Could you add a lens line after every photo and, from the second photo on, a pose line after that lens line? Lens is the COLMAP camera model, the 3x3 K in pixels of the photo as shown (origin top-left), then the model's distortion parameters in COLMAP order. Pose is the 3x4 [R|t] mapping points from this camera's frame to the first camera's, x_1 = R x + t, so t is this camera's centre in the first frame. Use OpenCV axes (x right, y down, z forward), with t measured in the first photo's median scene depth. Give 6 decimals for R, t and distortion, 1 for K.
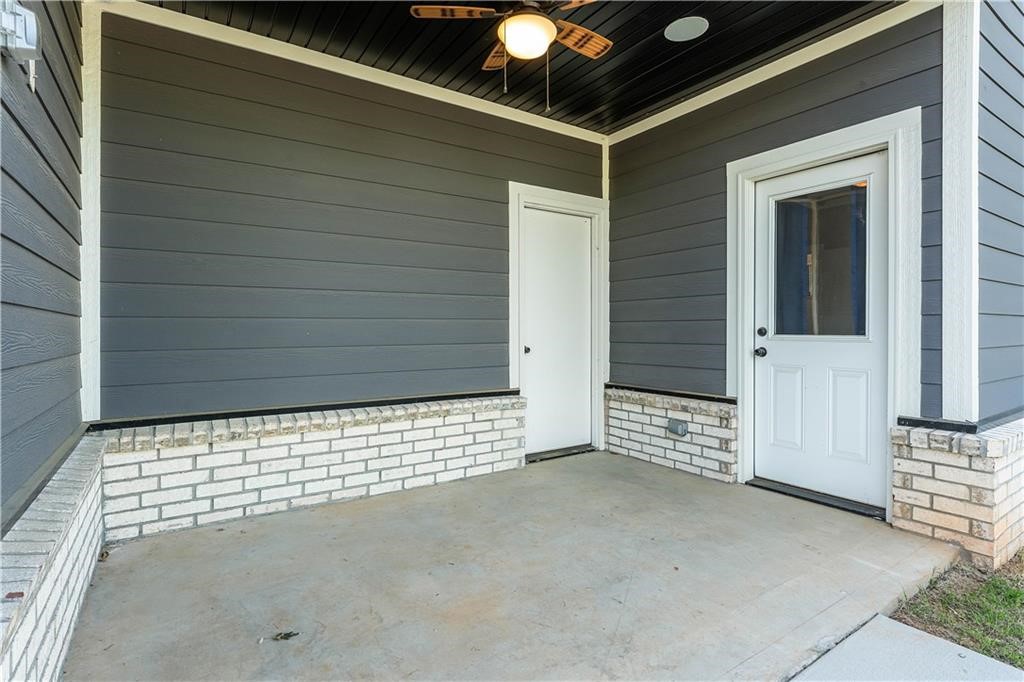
lens RADIAL K [[508.0, 0, 513.7], [0, 508.0, 333.6], [0, 0, 1]] dist [-0.001837, 0.000378]
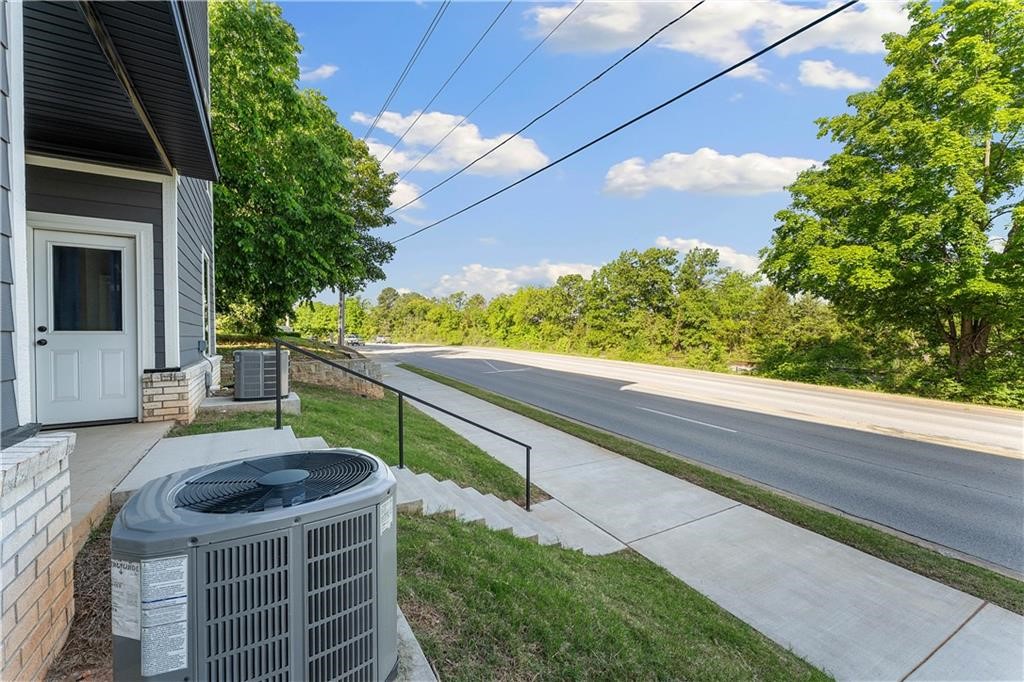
lens RADIAL K [[427.3, 0, 513.5], [0, 427.3, 337.2], [0, 0, 1]] dist [0.002054, 0.001202]
pose [[0.056335, -0.008794, 0.998373, -0.940489], [0.010425, 0.999912, 0.008220, 0.032907], [-0.998357, 0.009945, 0.056422, -0.634586]]
